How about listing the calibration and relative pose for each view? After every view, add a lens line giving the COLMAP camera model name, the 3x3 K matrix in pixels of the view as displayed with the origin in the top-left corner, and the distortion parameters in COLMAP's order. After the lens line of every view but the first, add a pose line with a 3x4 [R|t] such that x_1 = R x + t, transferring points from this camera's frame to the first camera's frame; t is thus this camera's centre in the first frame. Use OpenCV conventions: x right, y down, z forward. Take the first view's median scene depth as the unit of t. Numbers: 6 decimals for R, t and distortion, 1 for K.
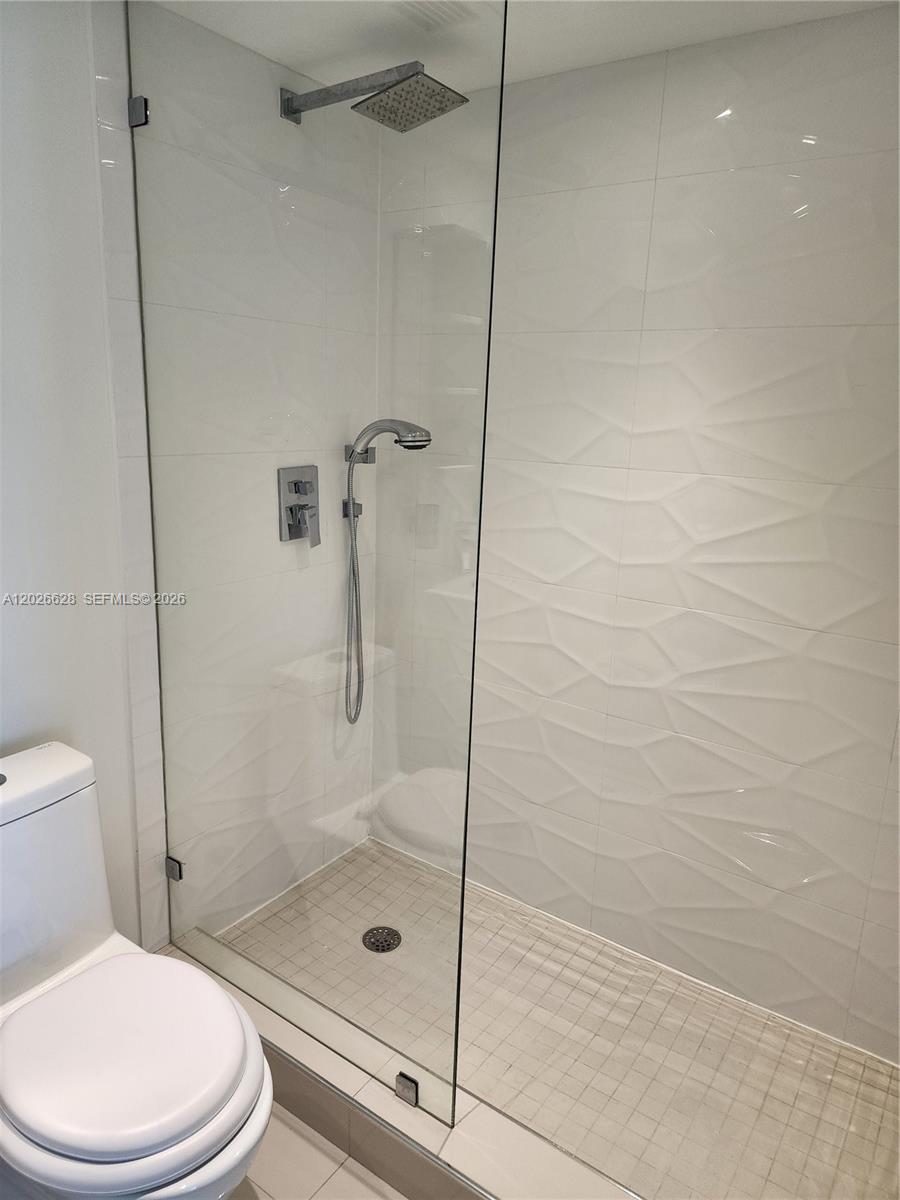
lens RADIAL K [[811.4, 0, 444.5], [0, 811.4, 596.2], [0, 0, 1]] dist [0.082990, -0.069143]
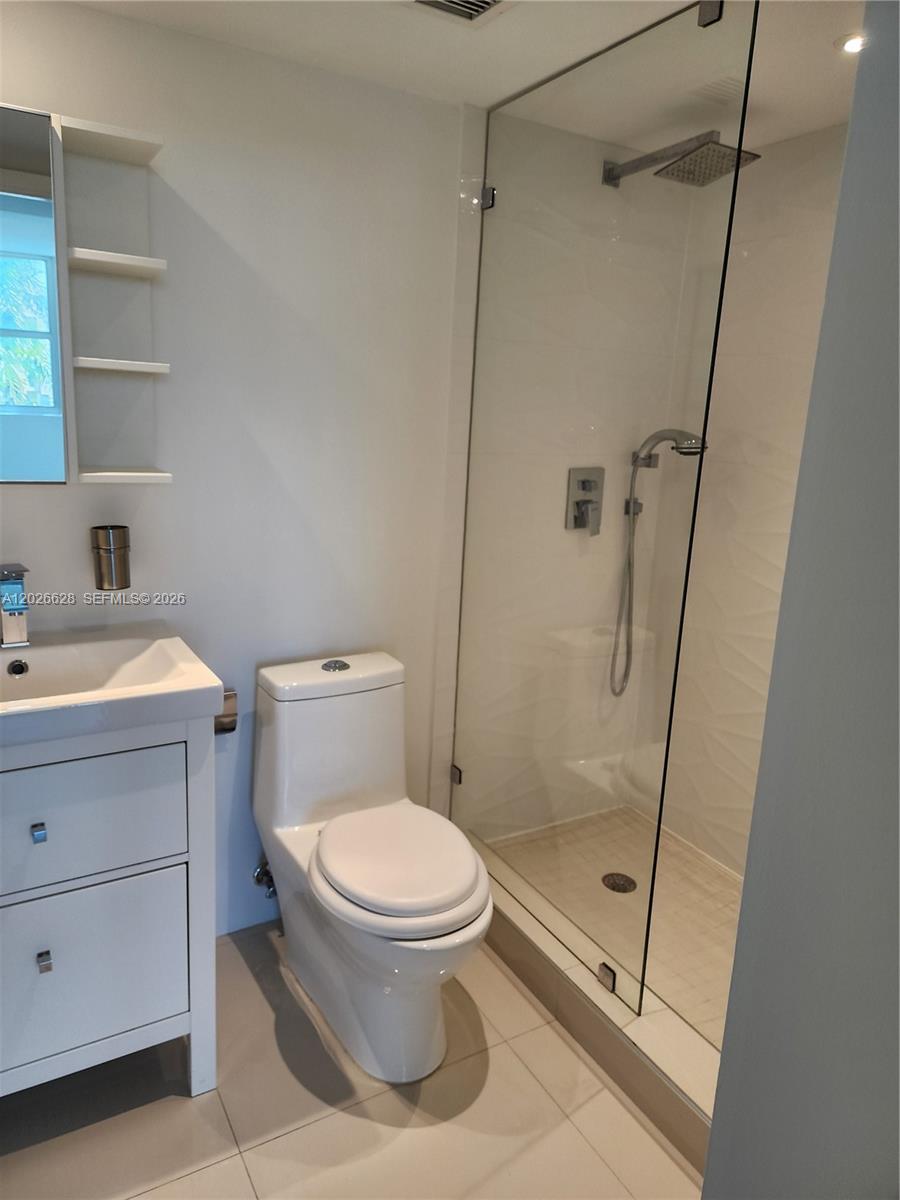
lens RADIAL K [[811.4, 0, 448.0], [0, 811.4, 603.3], [0, 0, 1]] dist [0.082990, -0.069143]
pose [[0.913564, 0.106695, -0.392450, 0.125835], [-0.112702, 0.993598, 0.007775, 0.053406], [0.390767, 0.037127, 0.919741, -0.178308]]
